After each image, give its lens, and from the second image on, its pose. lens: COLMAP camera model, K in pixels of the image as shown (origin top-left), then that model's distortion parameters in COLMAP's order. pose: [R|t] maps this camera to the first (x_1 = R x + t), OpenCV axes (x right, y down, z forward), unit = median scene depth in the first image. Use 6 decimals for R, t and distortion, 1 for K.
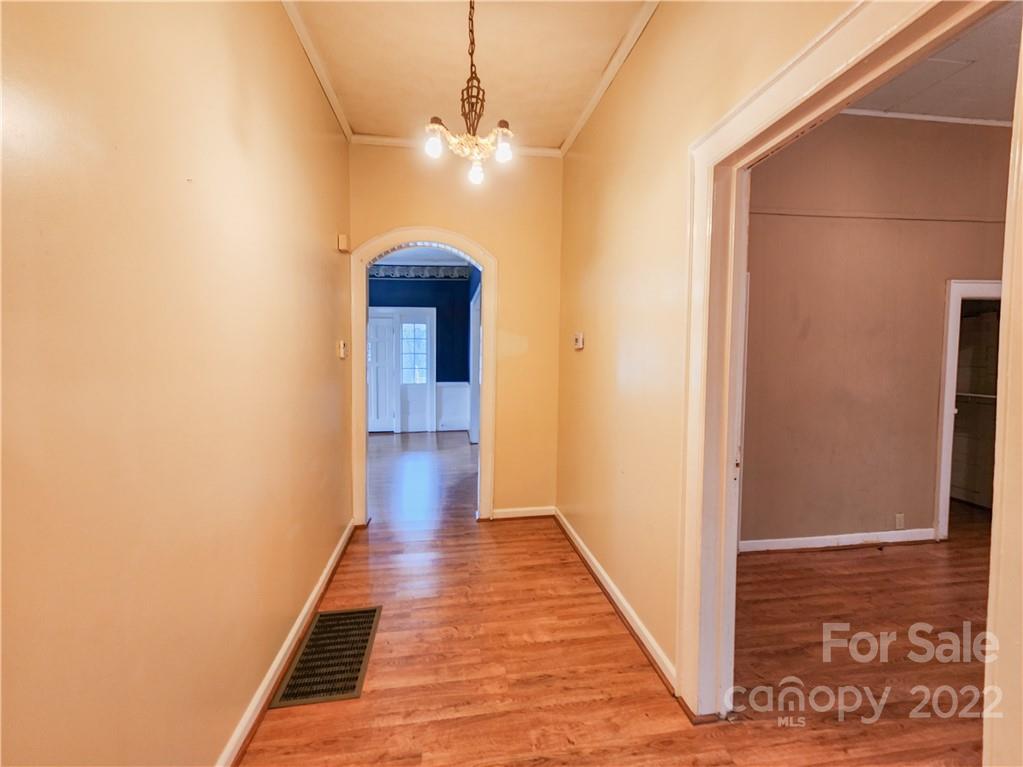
lens RADIAL K [[441.5, 0, 515.6], [0, 441.5, 388.8], [0, 0, 1]] dist [0.000569, -0.000157]
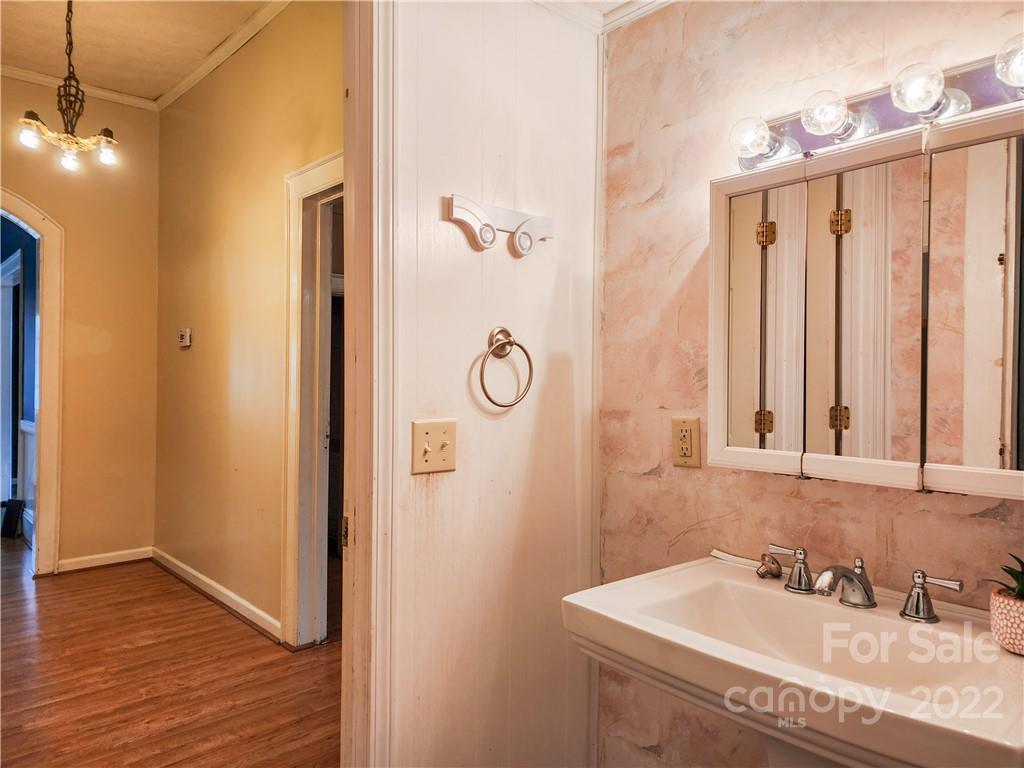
lens RADIAL K [[689.7, 0, 512.0], [0, 689.7, 384.0], [0, 0, 1]] dist [0.068223, -0.065707]
pose [[0.835027, -0.000268, 0.550209, -0.123700], [0.032511, 0.998277, -0.048854, 0.117592], [-0.549248, 0.058682, 0.833597, -0.808321]]
